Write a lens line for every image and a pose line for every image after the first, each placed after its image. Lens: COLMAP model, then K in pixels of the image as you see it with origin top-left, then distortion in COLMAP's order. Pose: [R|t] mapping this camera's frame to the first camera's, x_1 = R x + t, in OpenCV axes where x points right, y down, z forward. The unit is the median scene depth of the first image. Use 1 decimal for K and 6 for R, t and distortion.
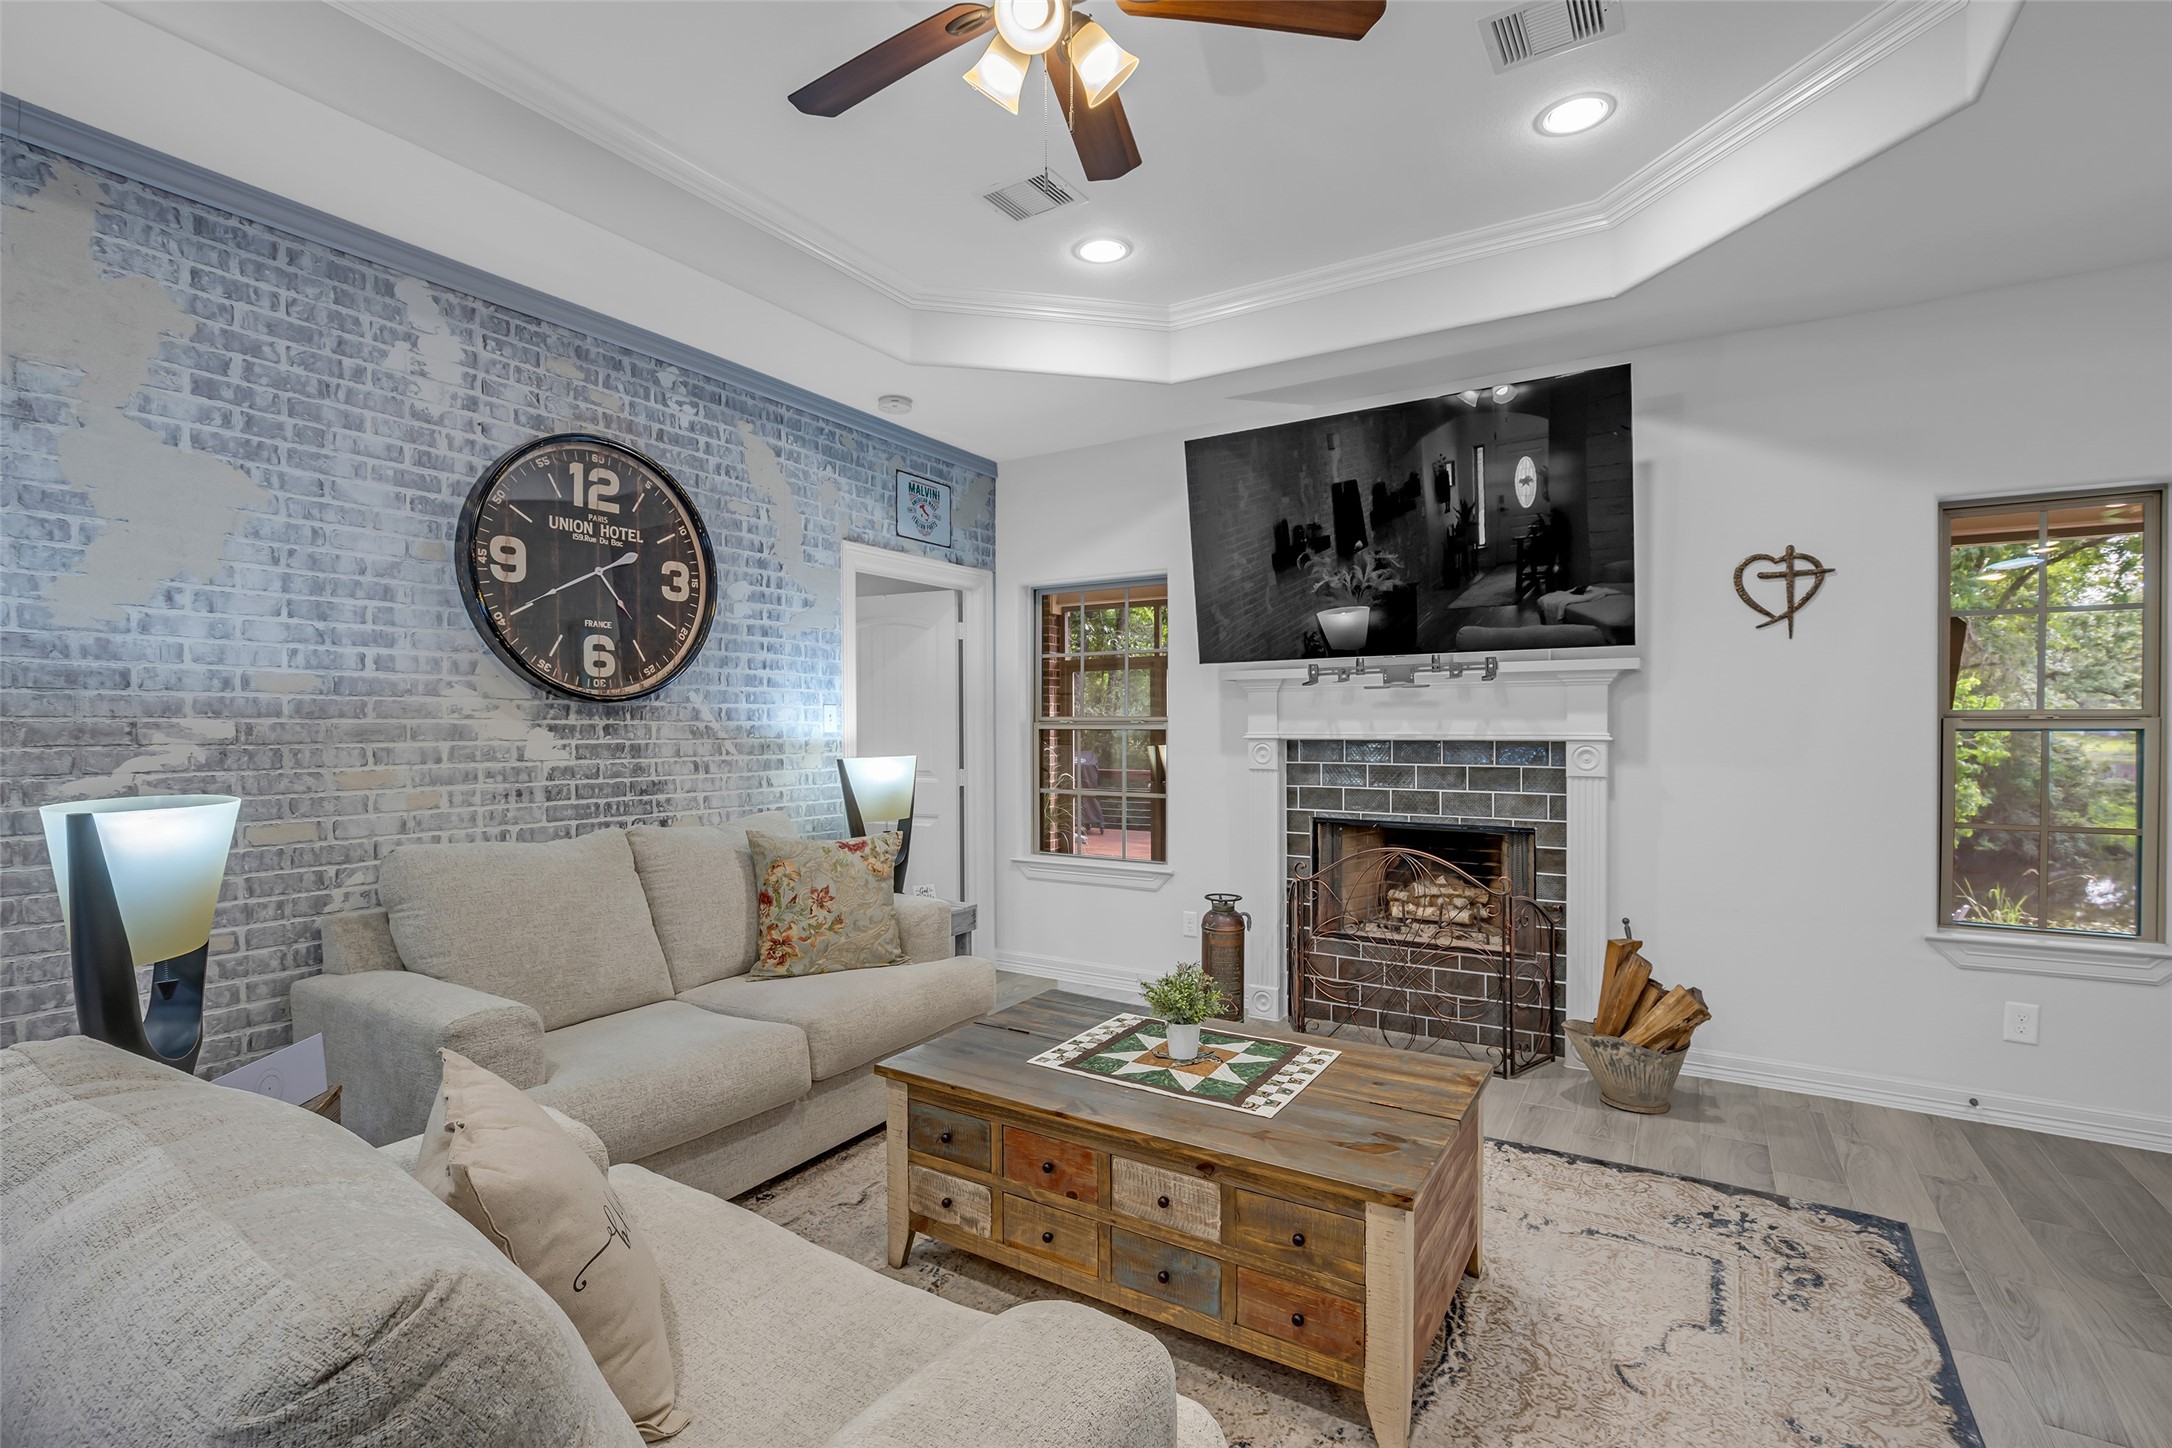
lens RADIAL K [[990.5, 0, 1079.3], [0, 990.5, 730.0], [0, 0, 1]] dist [-0.017739, 0.001264]
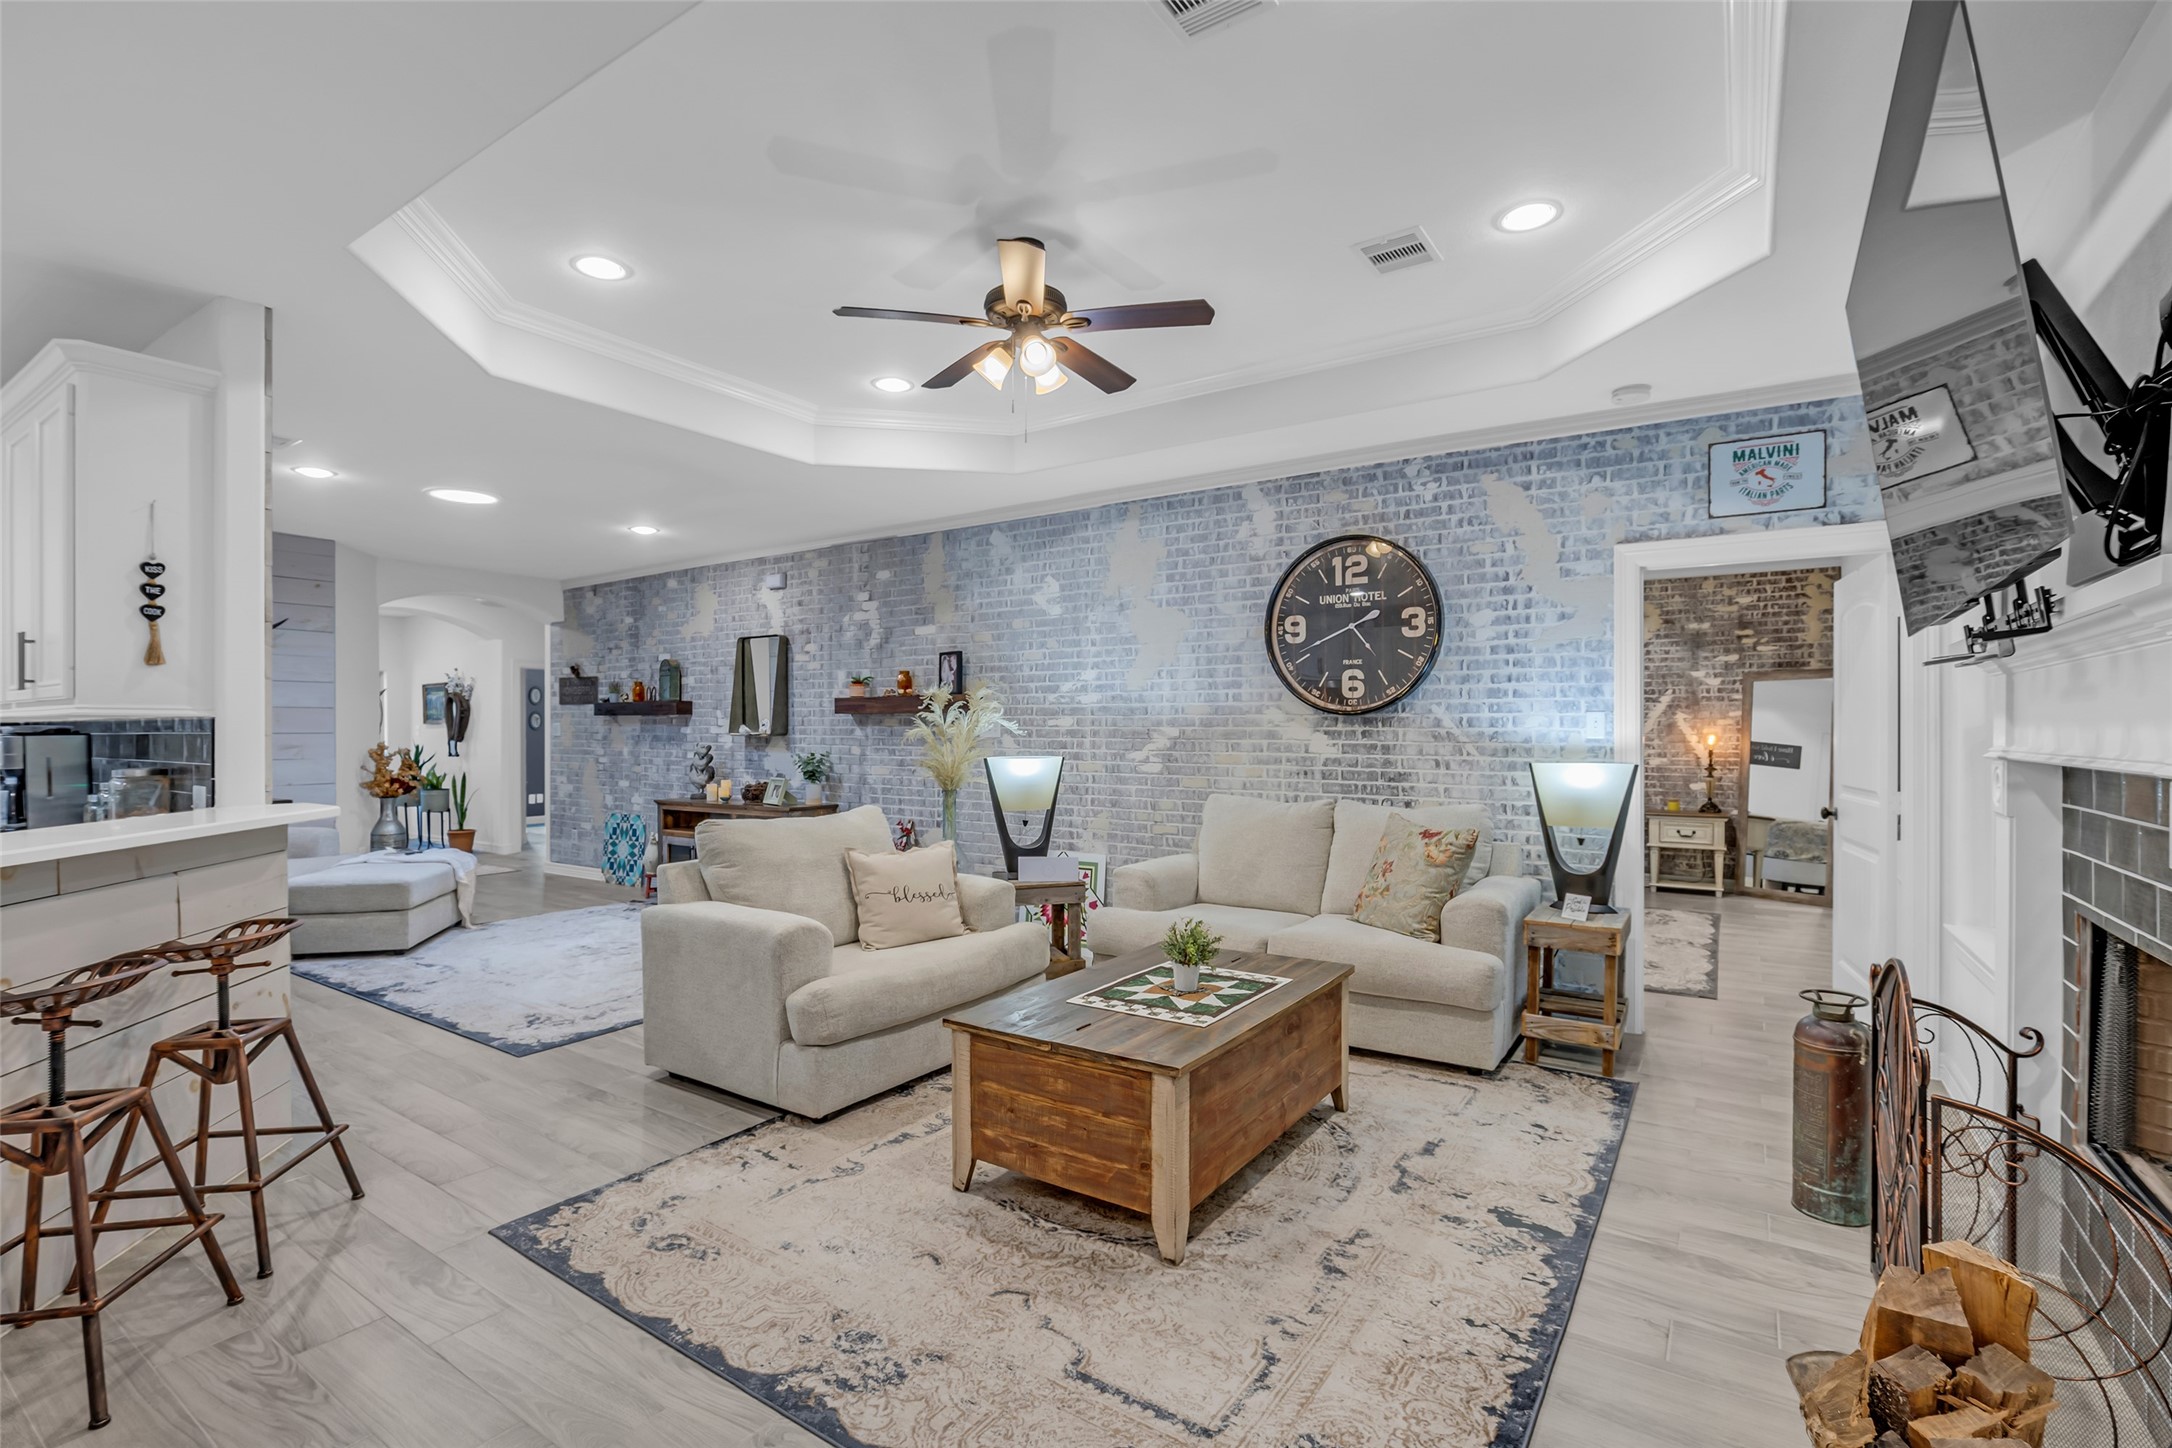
lens RADIAL K [[990.5, 0, 1071.3], [0, 990.5, 728.5], [0, 0, 1]] dist [-0.017739, 0.001264]
pose [[-0.045196, 0.001349, -0.998977, 0.947382], [-0.006216, 0.999979, 0.001631, -0.007630], [0.998959, 0.006283, -0.045187, 0.613299]]
